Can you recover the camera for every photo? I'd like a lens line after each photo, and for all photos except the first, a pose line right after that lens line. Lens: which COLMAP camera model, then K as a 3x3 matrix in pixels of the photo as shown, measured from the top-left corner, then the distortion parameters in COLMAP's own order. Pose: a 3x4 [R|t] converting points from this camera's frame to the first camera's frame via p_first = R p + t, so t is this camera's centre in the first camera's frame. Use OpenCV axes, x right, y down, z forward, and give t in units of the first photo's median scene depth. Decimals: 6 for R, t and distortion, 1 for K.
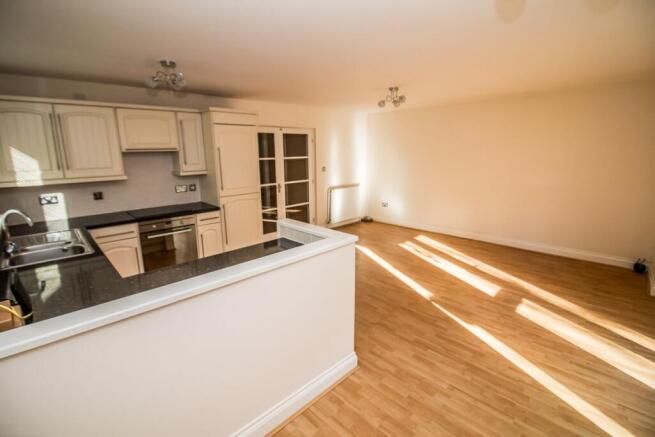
lens RADIAL K [[300.6, 0, 329.1], [0, 300.6, 210.6], [0, 0, 1]] dist [0.001611, -0.013167]
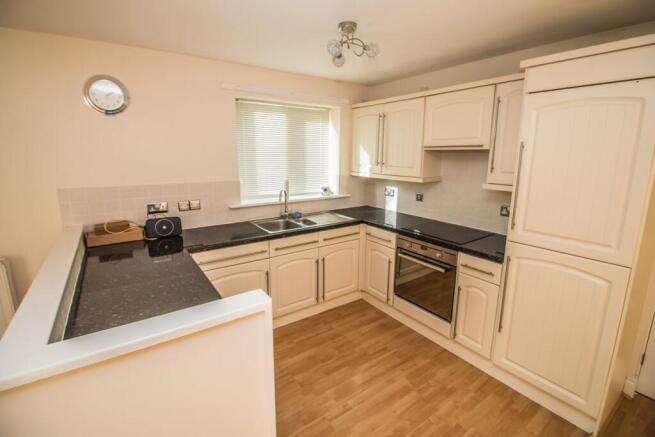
lens RADIAL K [[300.6, 0, 329.1], [0, 300.6, 210.6], [0, 0, 1]] dist [0.001611, -0.013167]
pose [[-0.159271, 0.195207, -0.967743, 0.199754], [-0.198838, 0.953825, 0.225124, -0.174749], [0.967004, 0.228280, -0.113102, 0.900765]]
